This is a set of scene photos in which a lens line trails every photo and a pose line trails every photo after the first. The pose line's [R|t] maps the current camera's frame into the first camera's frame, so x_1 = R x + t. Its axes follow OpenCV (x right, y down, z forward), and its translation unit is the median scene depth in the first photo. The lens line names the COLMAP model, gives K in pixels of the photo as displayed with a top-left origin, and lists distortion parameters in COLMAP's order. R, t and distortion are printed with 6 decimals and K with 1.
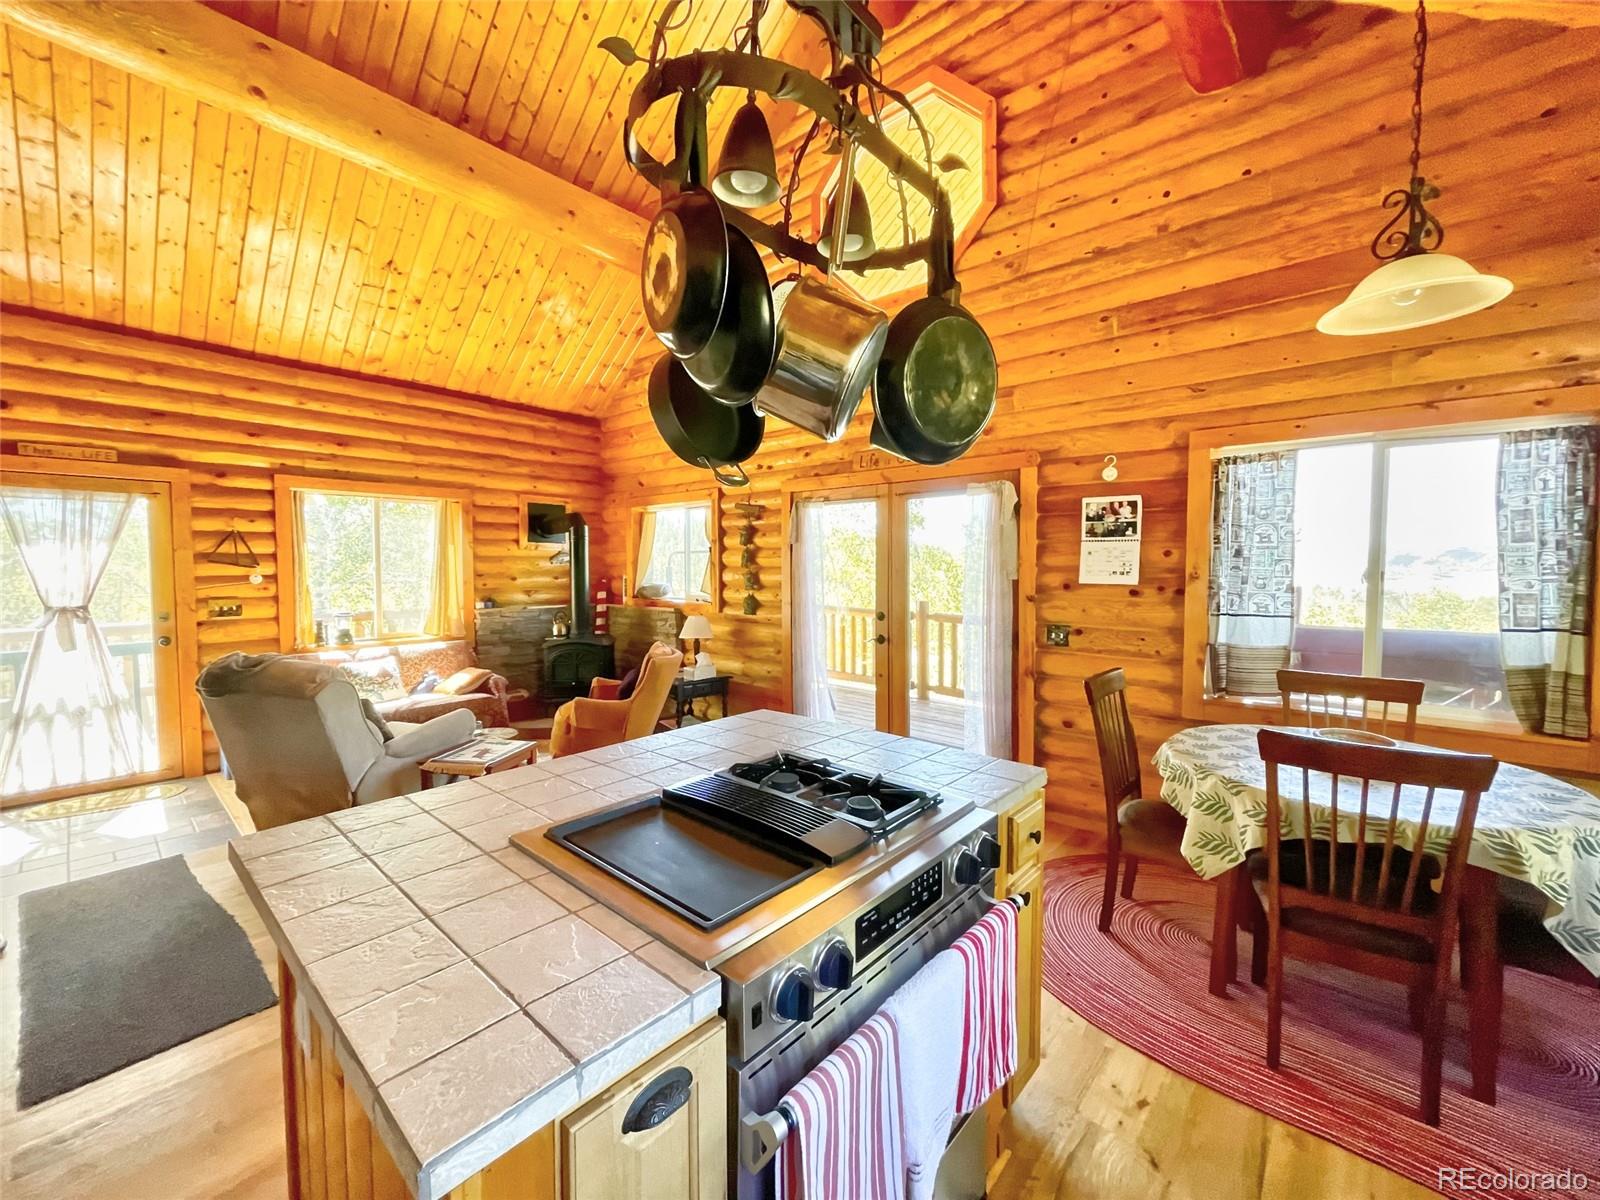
lens RADIAL K [[646.0, 0, 788.8], [0, 646.0, 585.2], [0, 0, 1]] dist [0.001946, -0.000306]
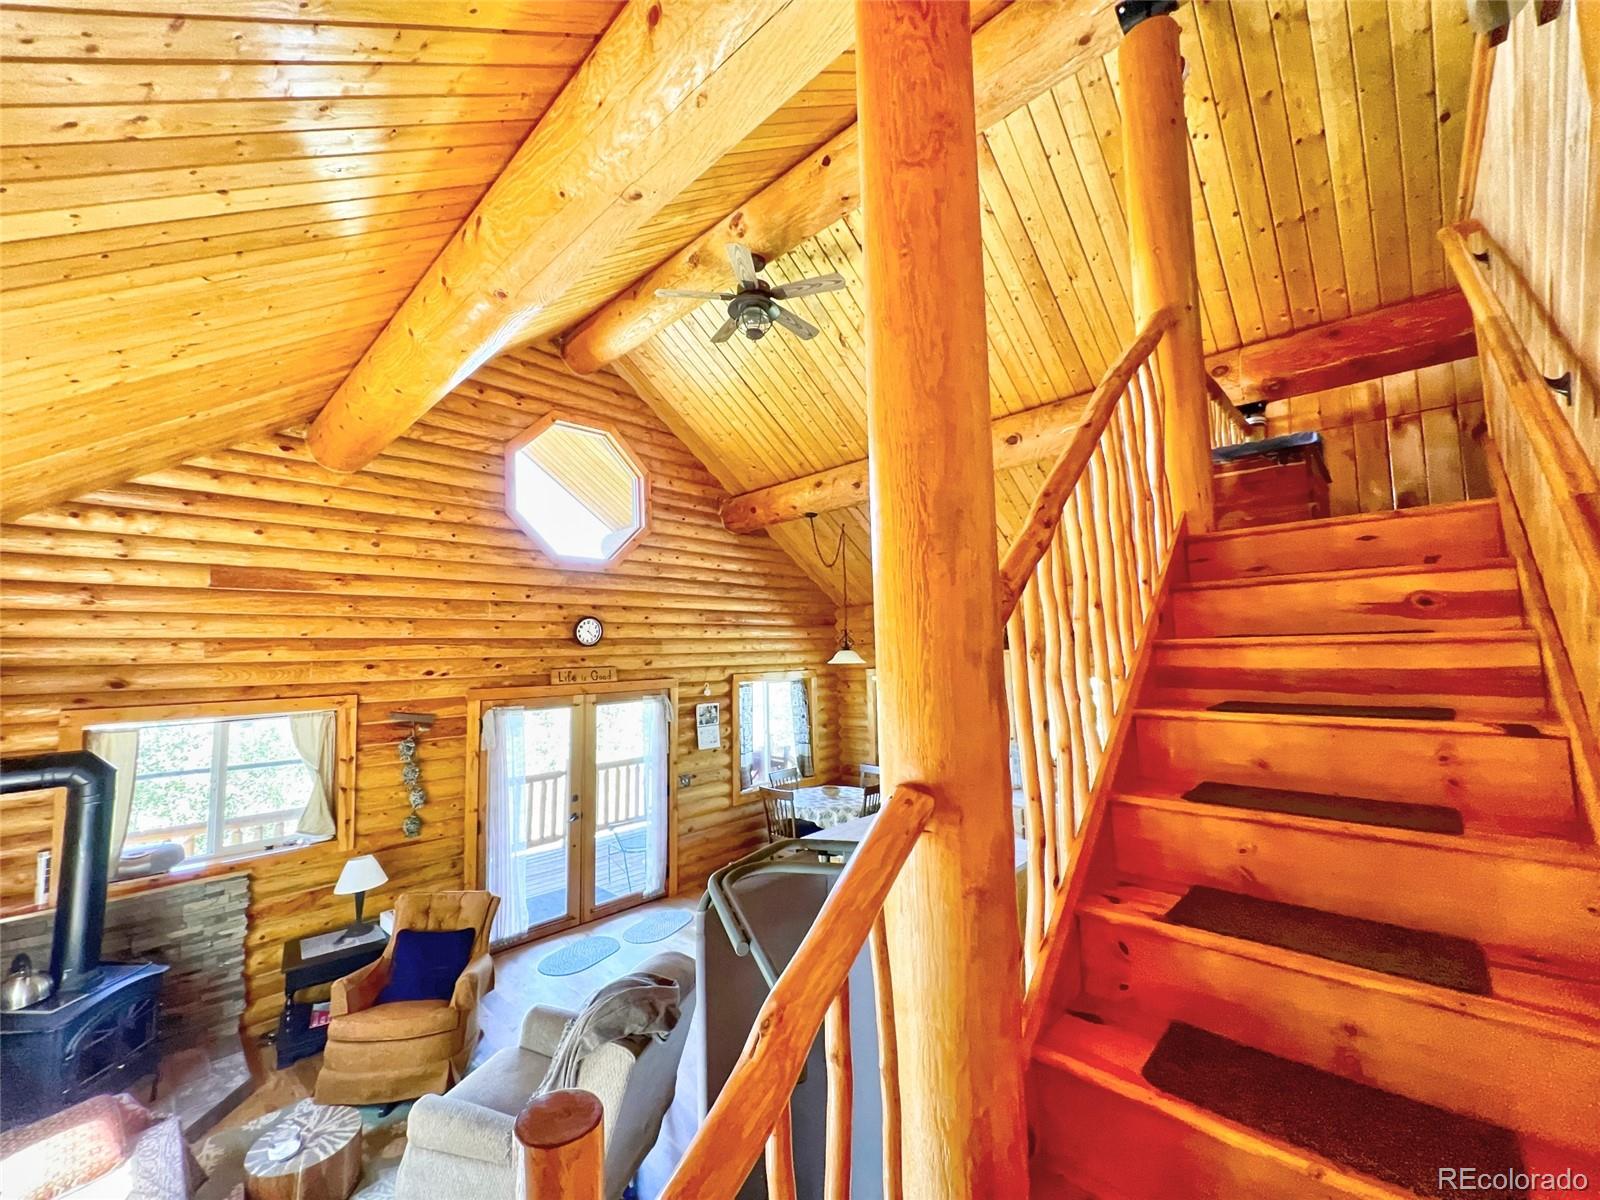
lens RADIAL K [[646.0, 0, 789.0], [0, 646.0, 582.8], [0, 0, 1]] dist [0.001946, -0.000306]
pose [[0.037560, 0.105523, 0.993707, -0.983492], [0.059918, 0.992382, -0.107647, -0.178917], [-0.997496, 0.063584, 0.030951, 0.422170]]
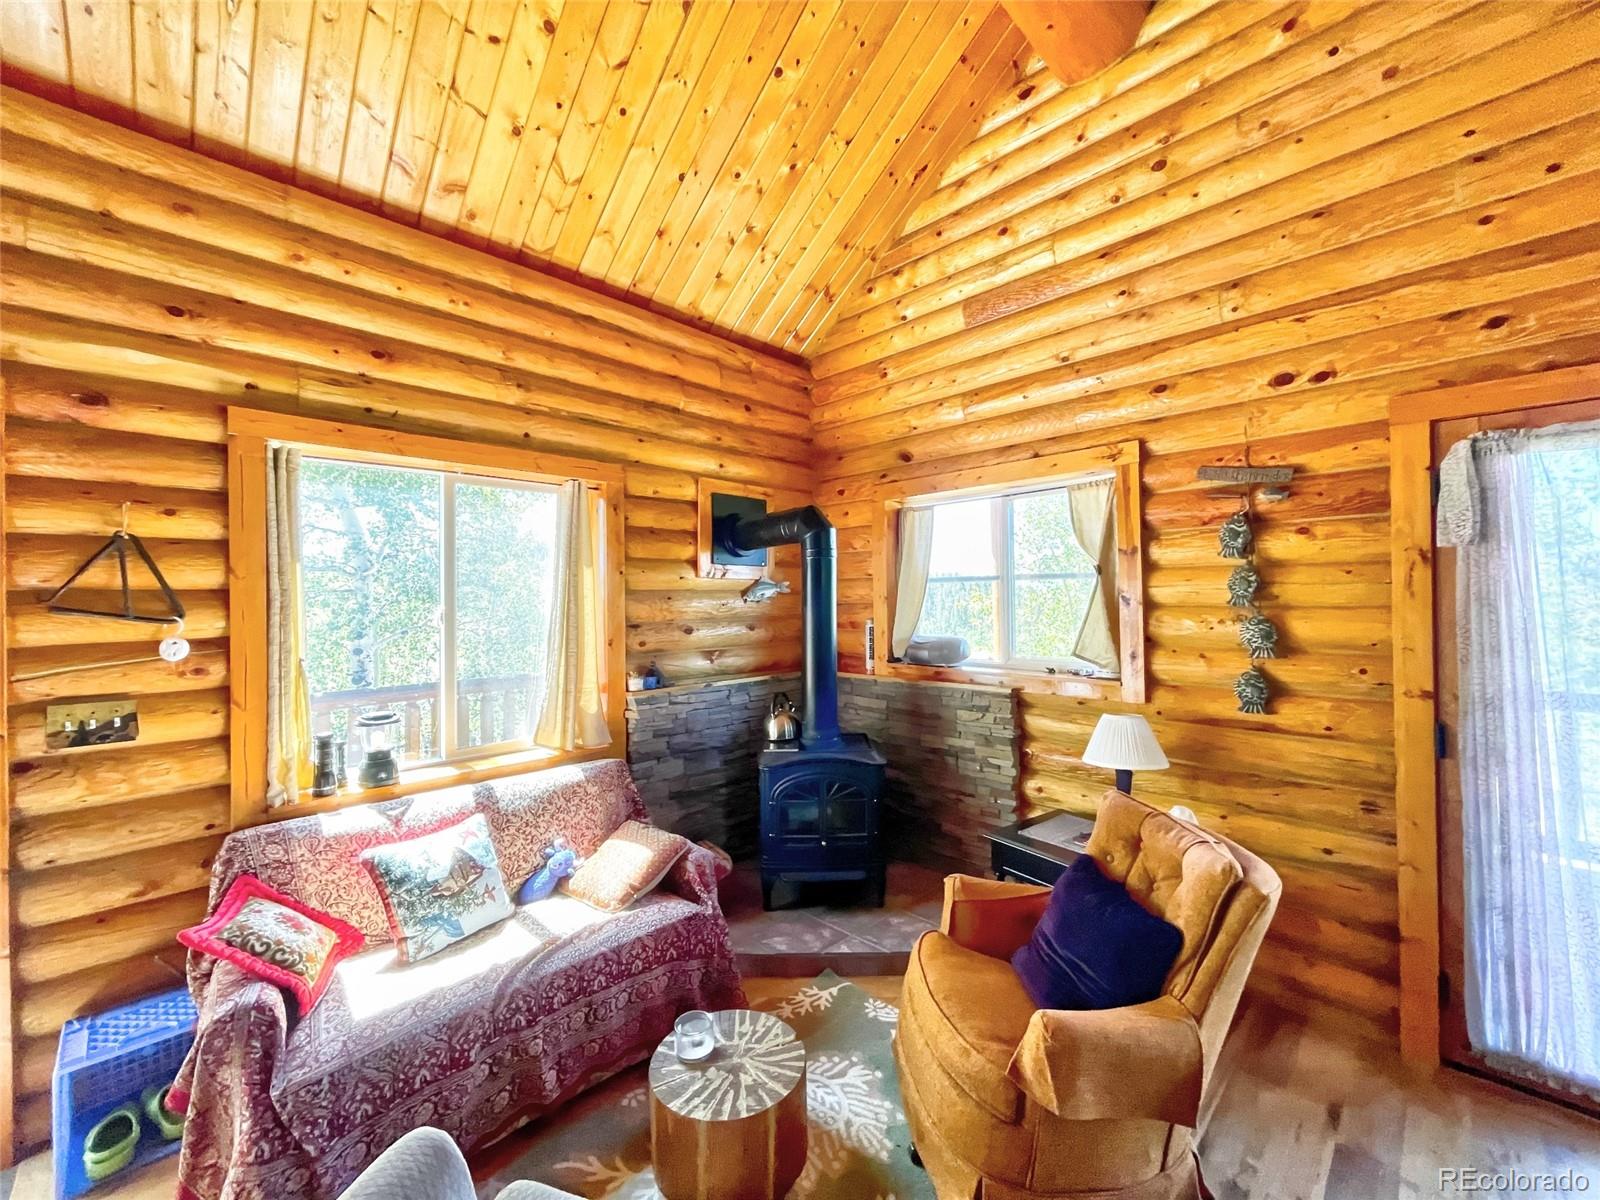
lens RADIAL K [[646.0, 0, 795.5], [0, 646.0, 585.6], [0, 0, 1]] dist [0.001946, -0.000306]
pose [[0.998253, -0.014019, -0.057404, -0.353281], [0.011036, 0.998589, -0.051948, -0.022238], [0.058051, 0.051224, 0.996999, 0.536408]]
